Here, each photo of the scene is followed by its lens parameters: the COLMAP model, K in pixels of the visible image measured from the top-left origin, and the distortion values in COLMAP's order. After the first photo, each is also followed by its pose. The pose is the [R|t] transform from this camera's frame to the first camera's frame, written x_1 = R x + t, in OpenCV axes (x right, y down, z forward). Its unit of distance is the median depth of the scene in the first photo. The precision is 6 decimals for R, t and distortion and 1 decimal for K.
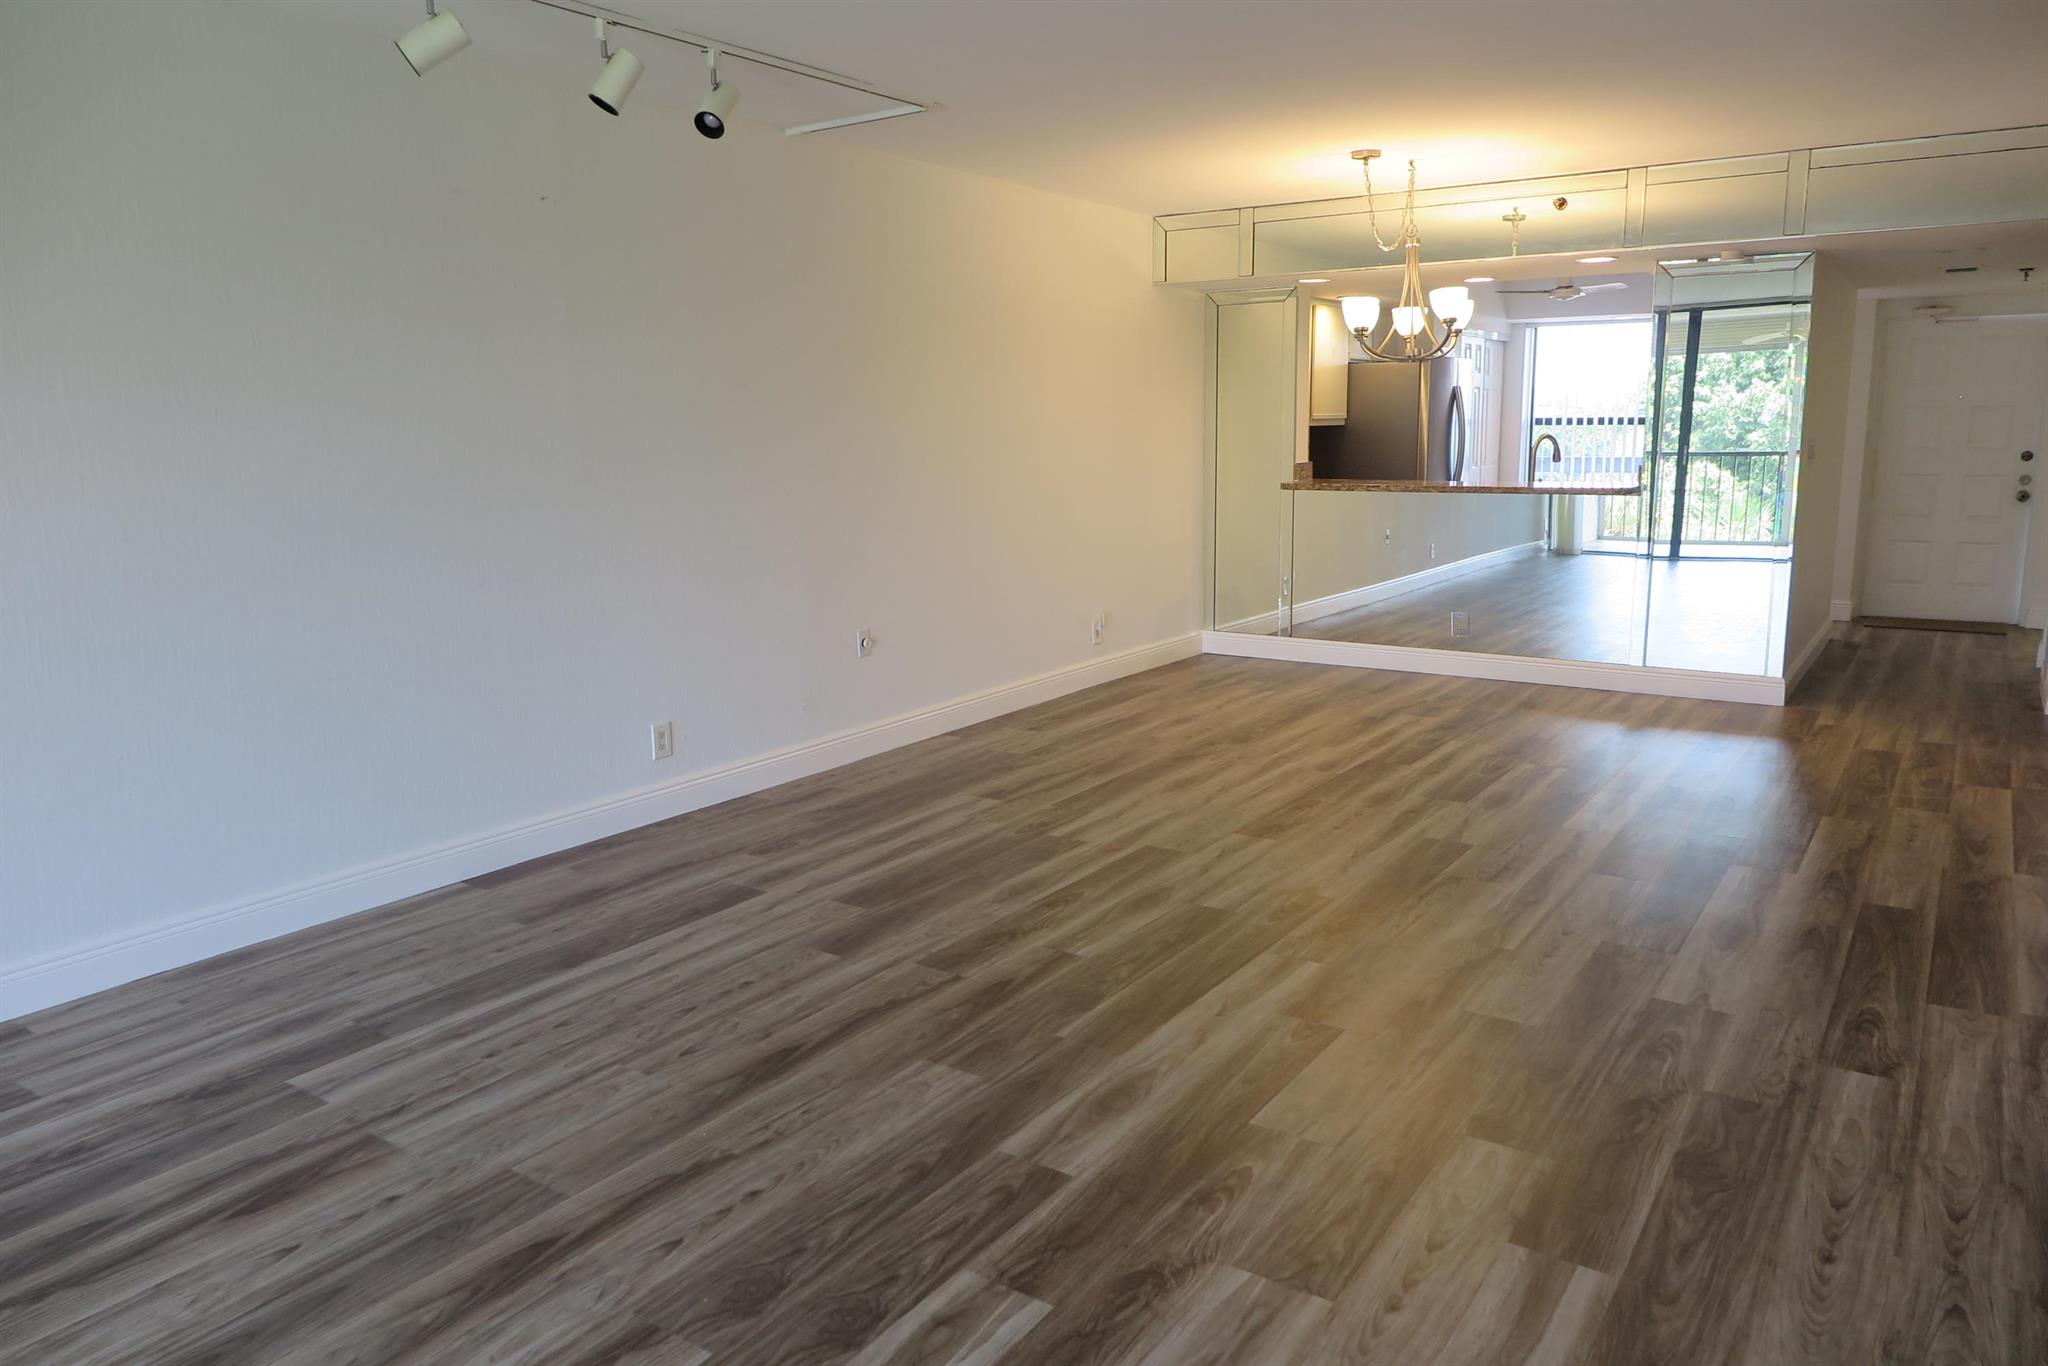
lens RADIAL K [[1439.7, 0, 1034.8], [0, 1439.7, 689.2], [0, 0, 1]] dist [0.004724, 0.000171]
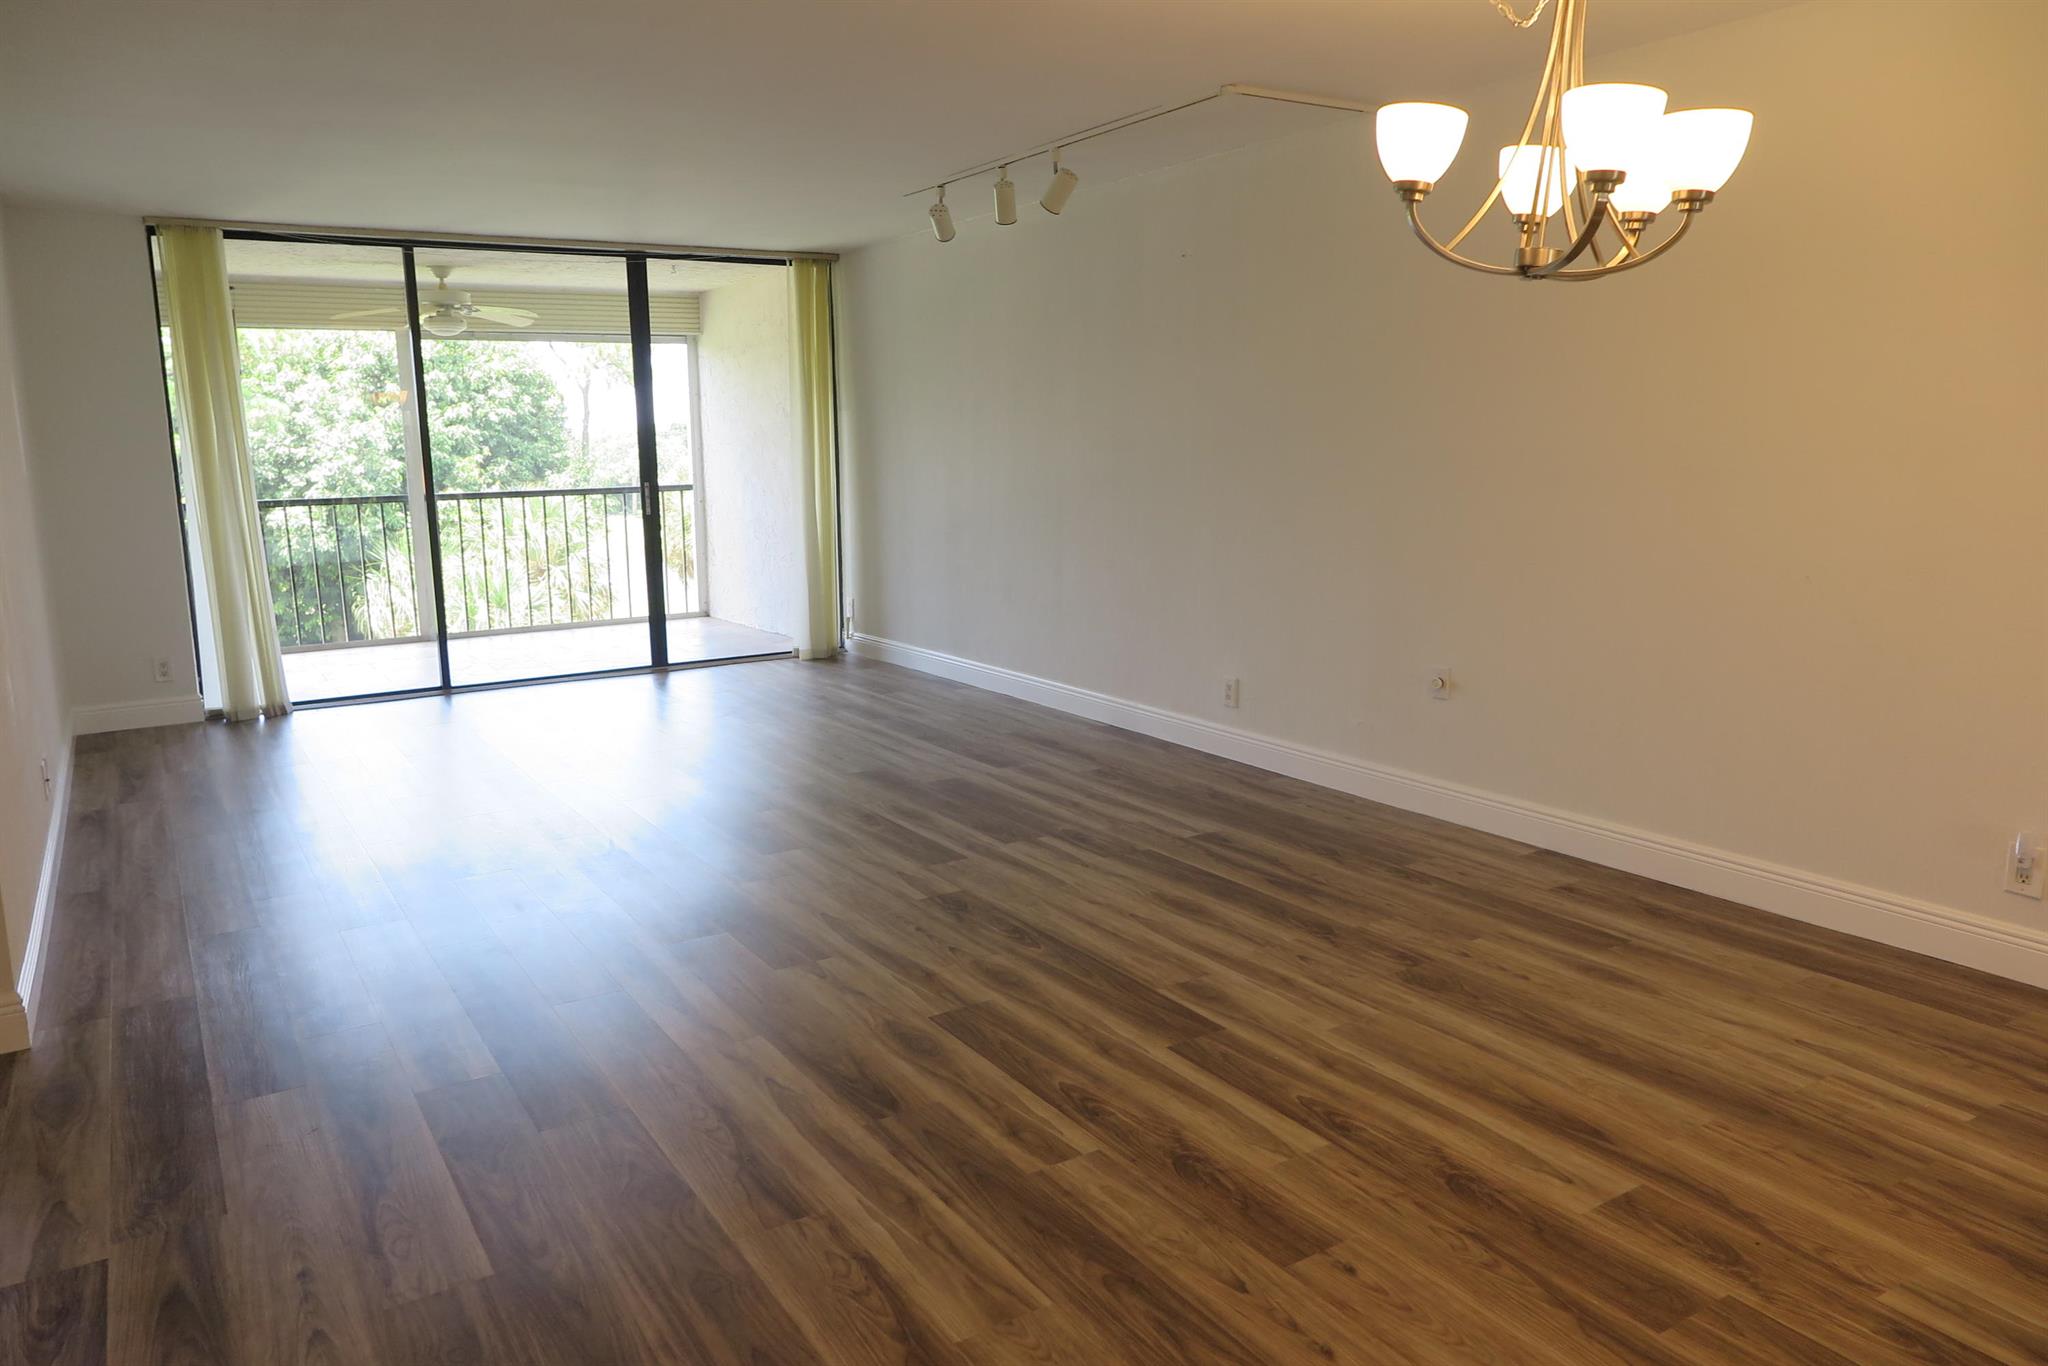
lens RADIAL K [[1371.7, 0, 1024.0], [0, 1371.7, 683.0], [0, 0, 1]] dist [-0.062536, 0.051855]
pose [[-0.400550, 0.177724, -0.898874, 0.864926], [-0.151850, 0.954568, 0.256402, -0.247817], [0.903605, 0.239195, -0.355364, 1.301598]]
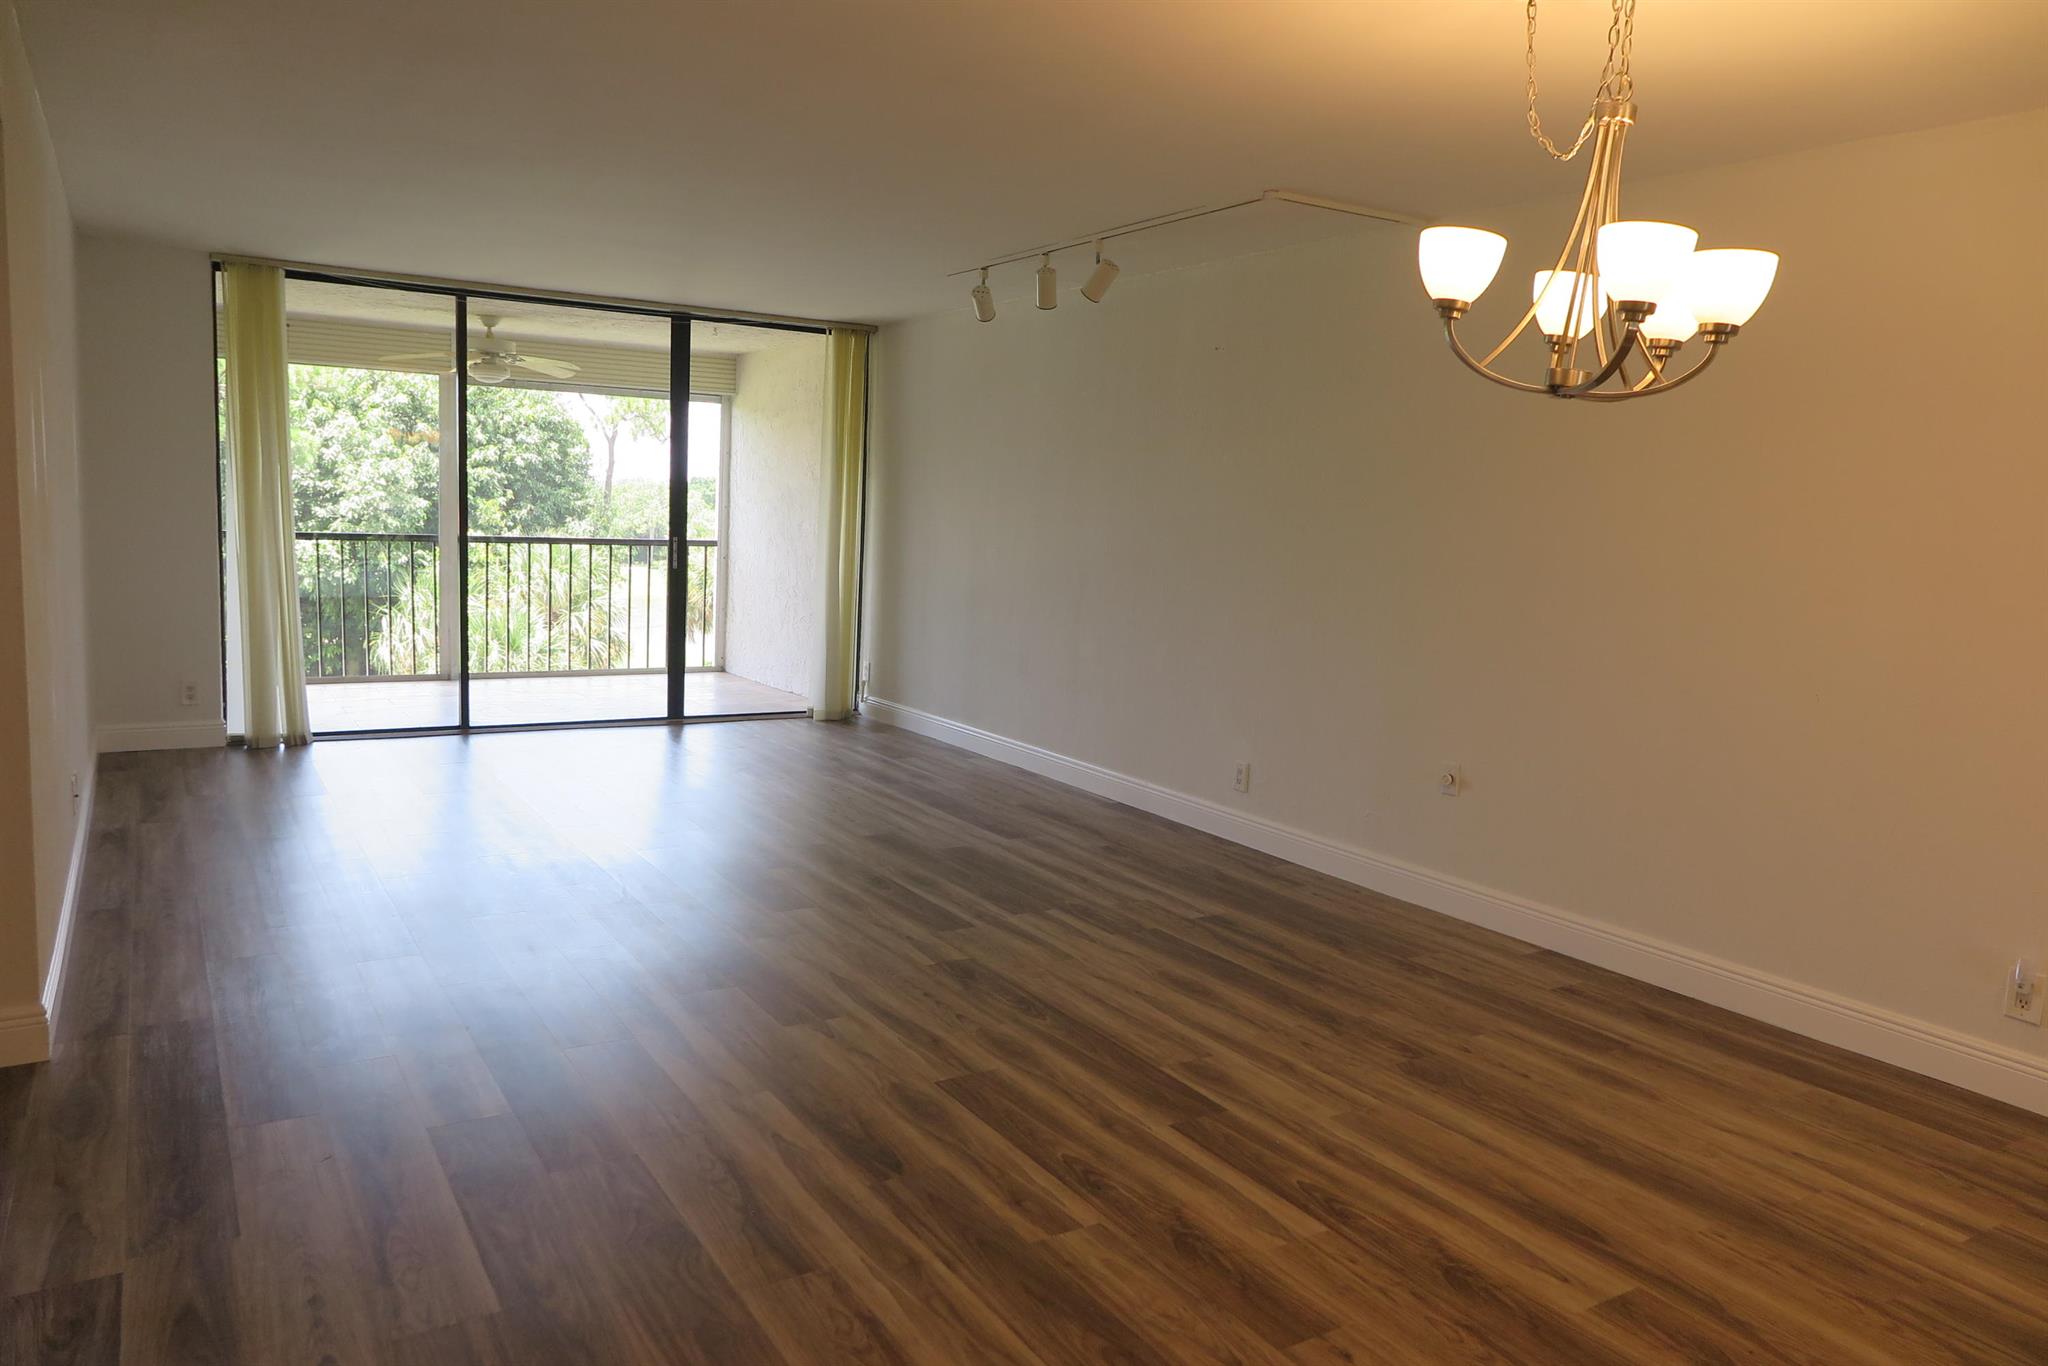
lens RADIAL K [[1371.7, 0, 1024.0], [0, 1371.7, 683.0], [0, 0, 1]] dist [-0.062536, 0.051855]
pose [[-0.410945, 0.107487, -0.905301, 0.883305], [-0.205968, 0.956403, 0.207050, -0.250974], [0.888088, 0.271549, -0.370891, 1.297199]]
